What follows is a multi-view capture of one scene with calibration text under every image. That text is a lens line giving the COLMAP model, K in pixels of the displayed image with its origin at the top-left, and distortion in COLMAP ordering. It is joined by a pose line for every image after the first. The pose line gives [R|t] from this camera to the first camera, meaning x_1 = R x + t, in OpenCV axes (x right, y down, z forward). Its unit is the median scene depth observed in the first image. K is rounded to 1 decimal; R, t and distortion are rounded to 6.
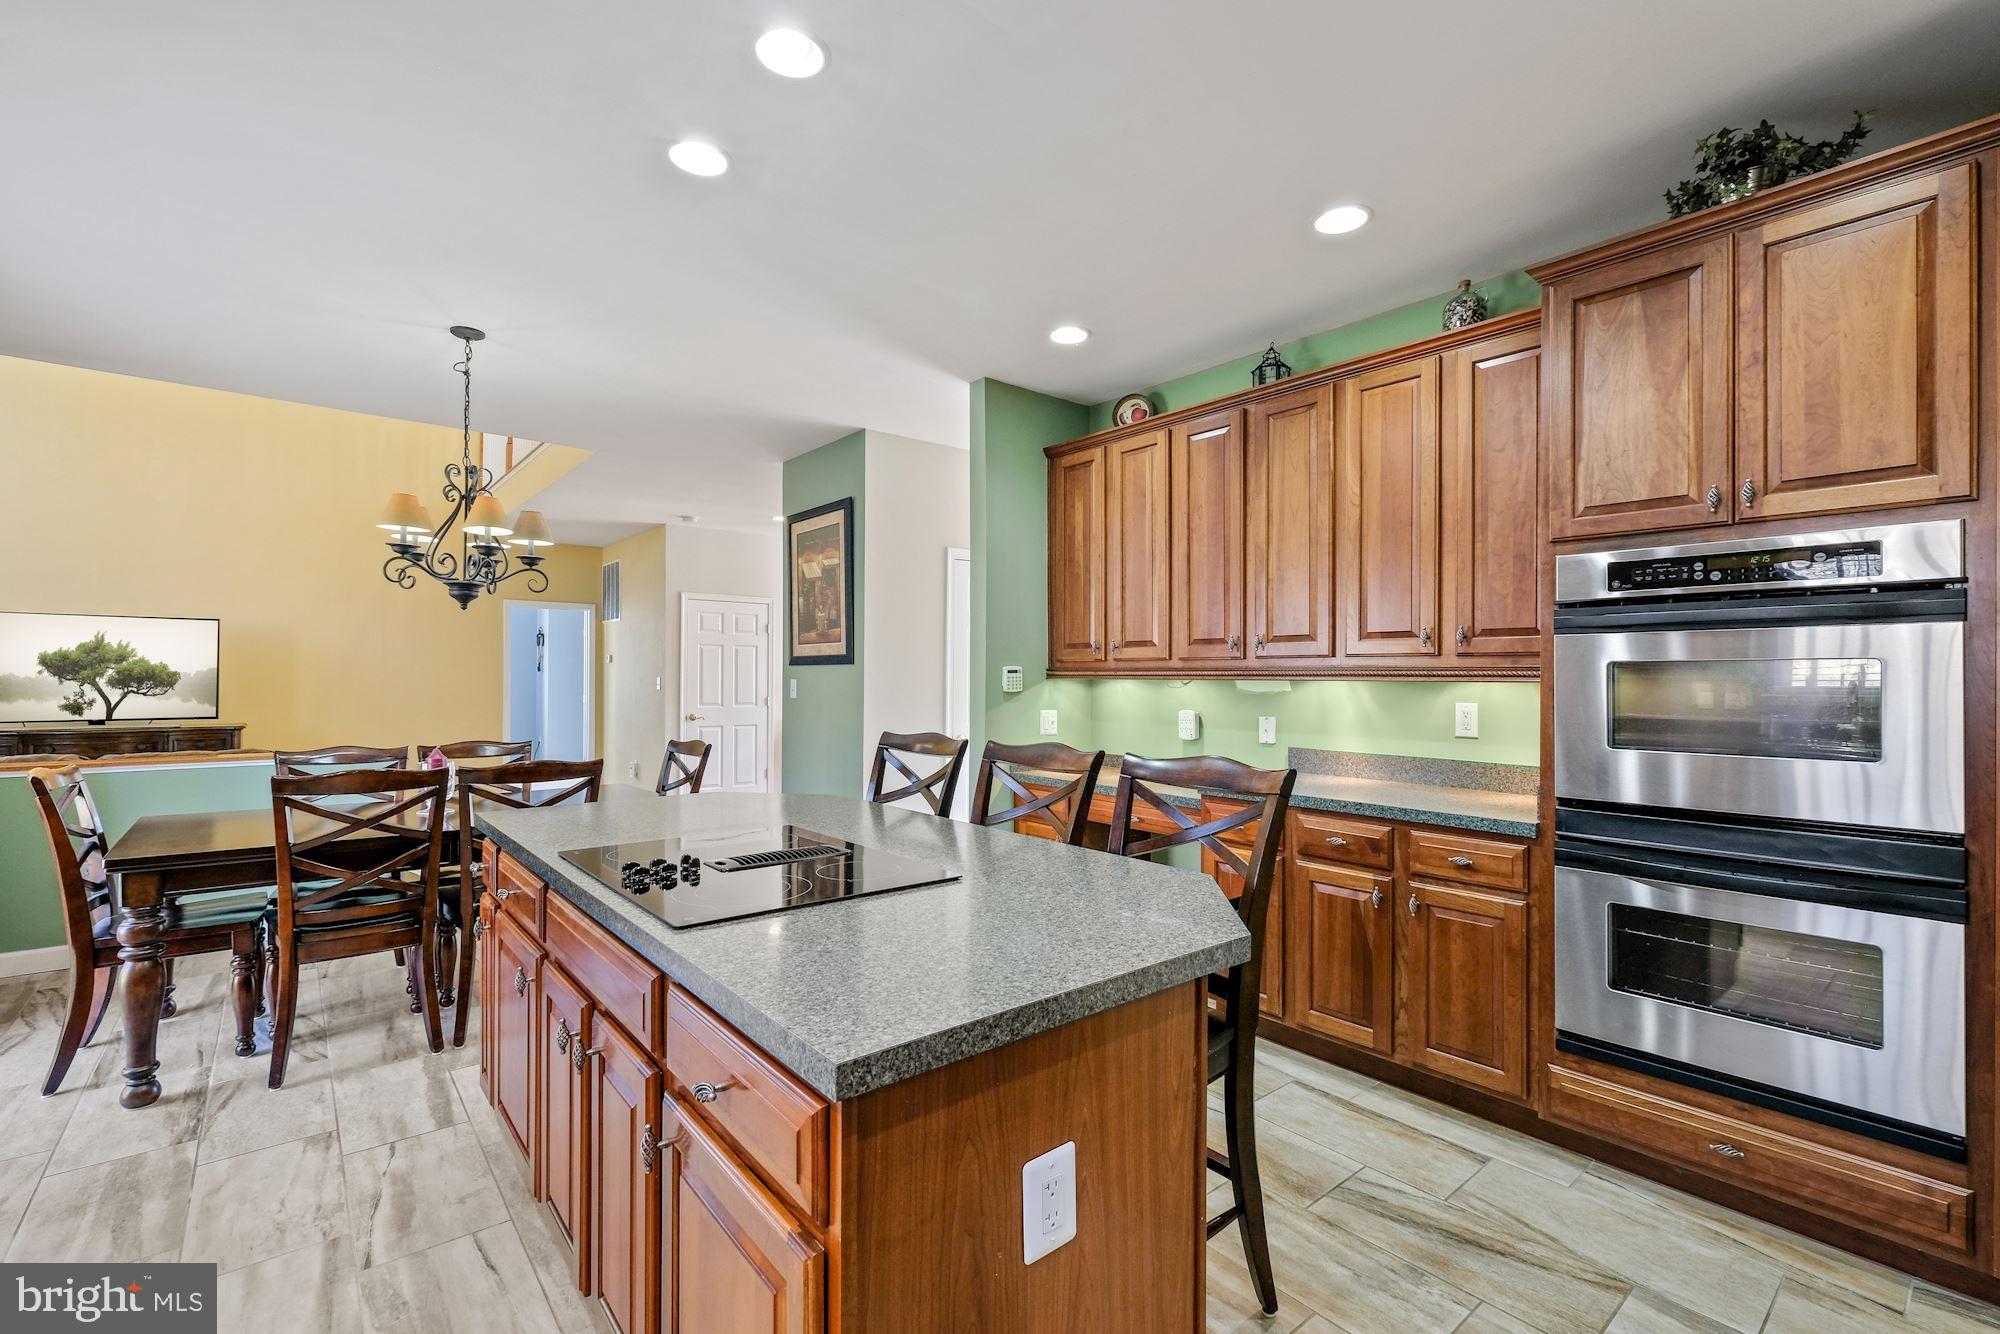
lens RADIAL K [[877.5, 0, 1000.0], [0, 877.5, 672.8], [0, 0, 1]] dist [-0.004214, -0.000243]
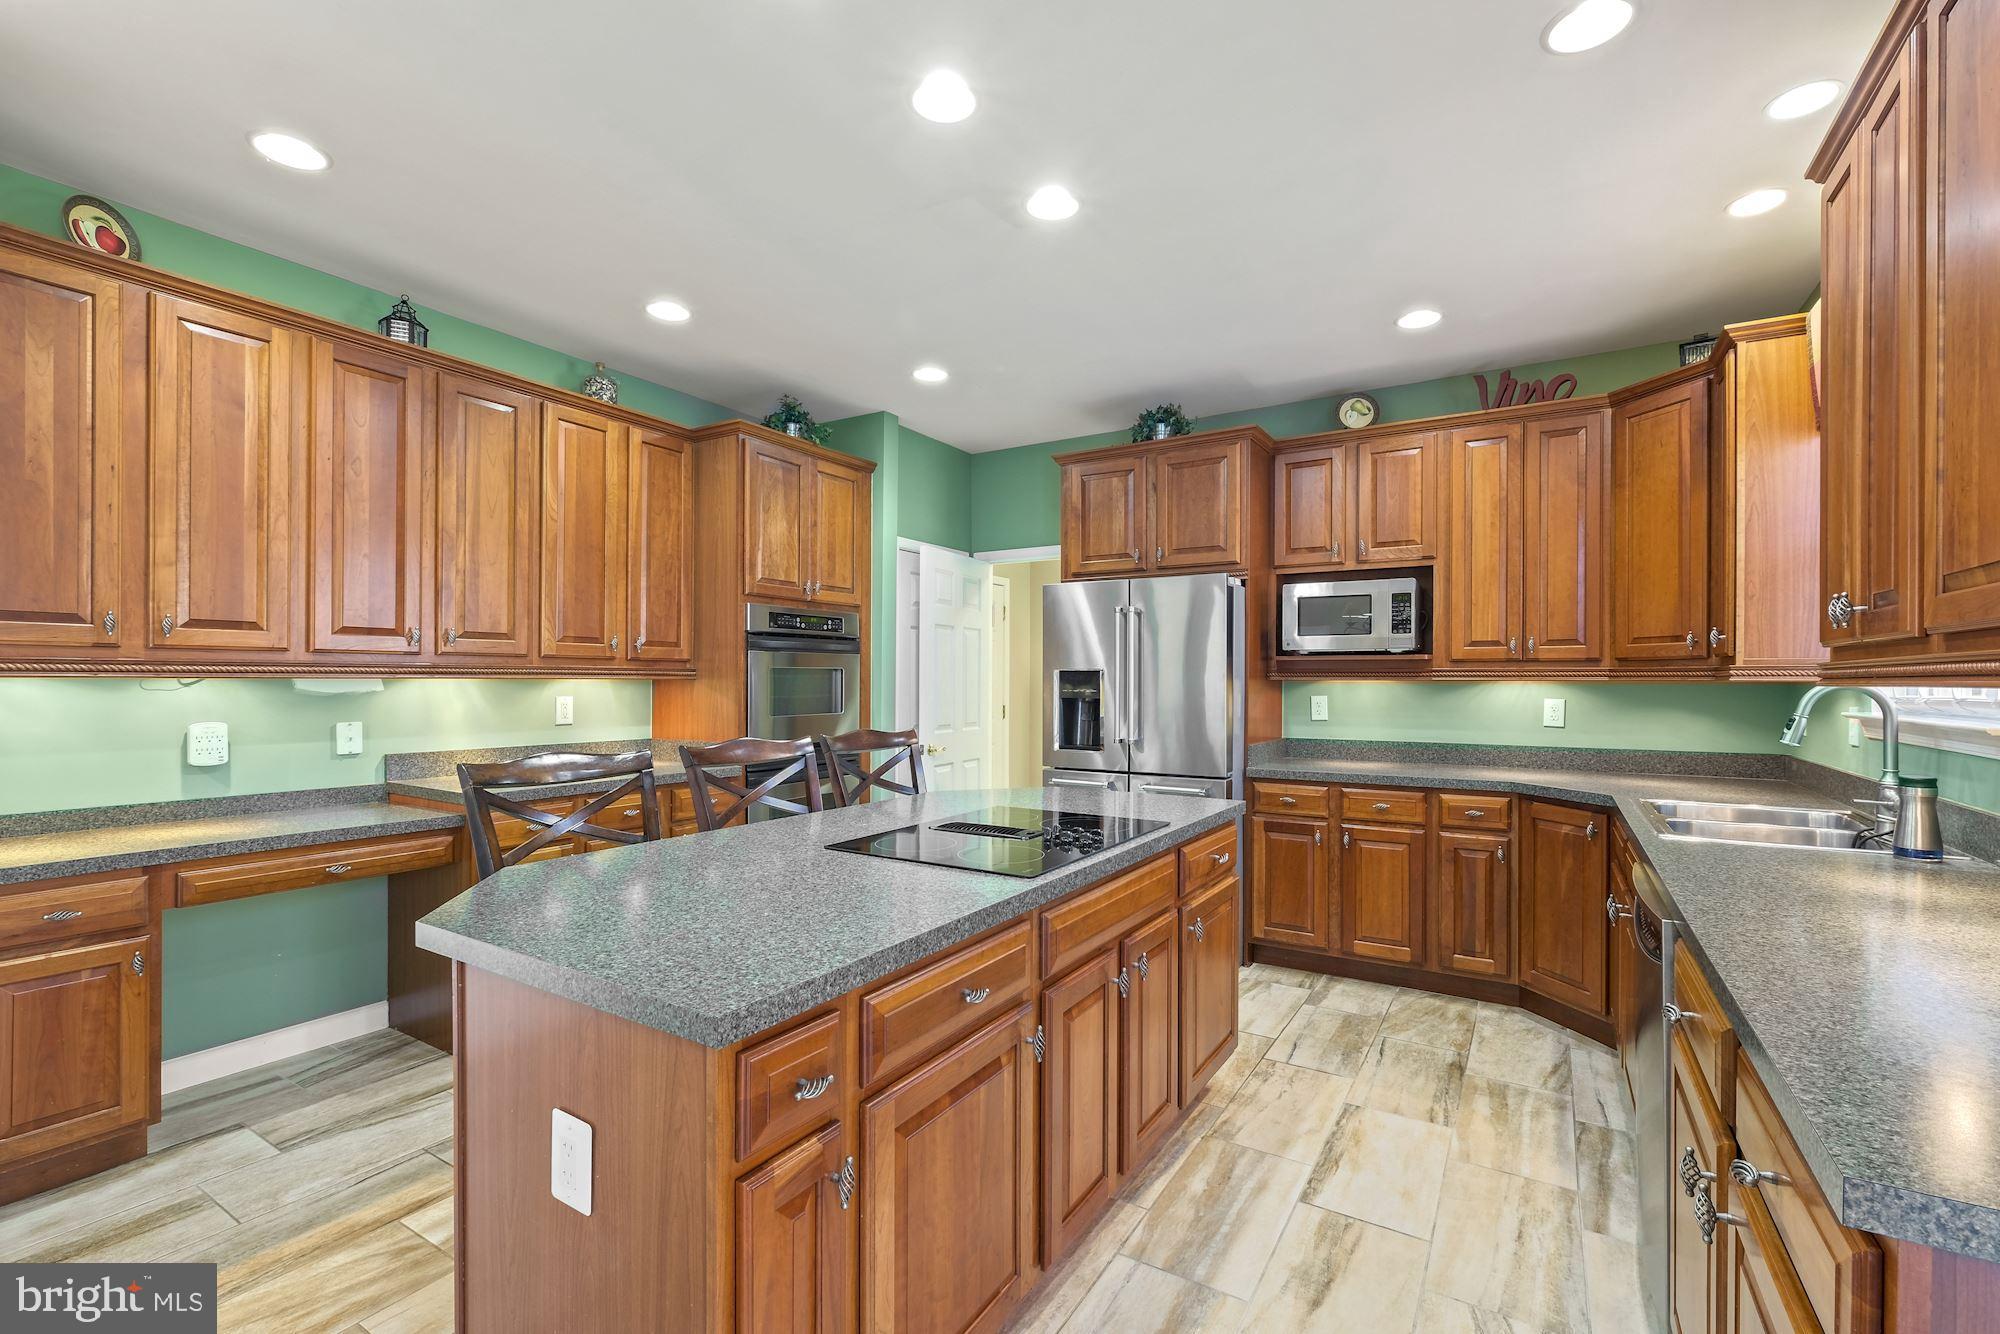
lens RADIAL K [[877.5, 0, 995.5], [0, 877.5, 676.7], [0, 0, 1]] dist [-0.004214, -0.000243]
pose [[-0.310061, -0.000760, 0.950716, -0.517752], [-0.008343, 0.999963, -0.001922, 0.002479], [-0.950680, -0.008528, -0.310056, 0.513651]]
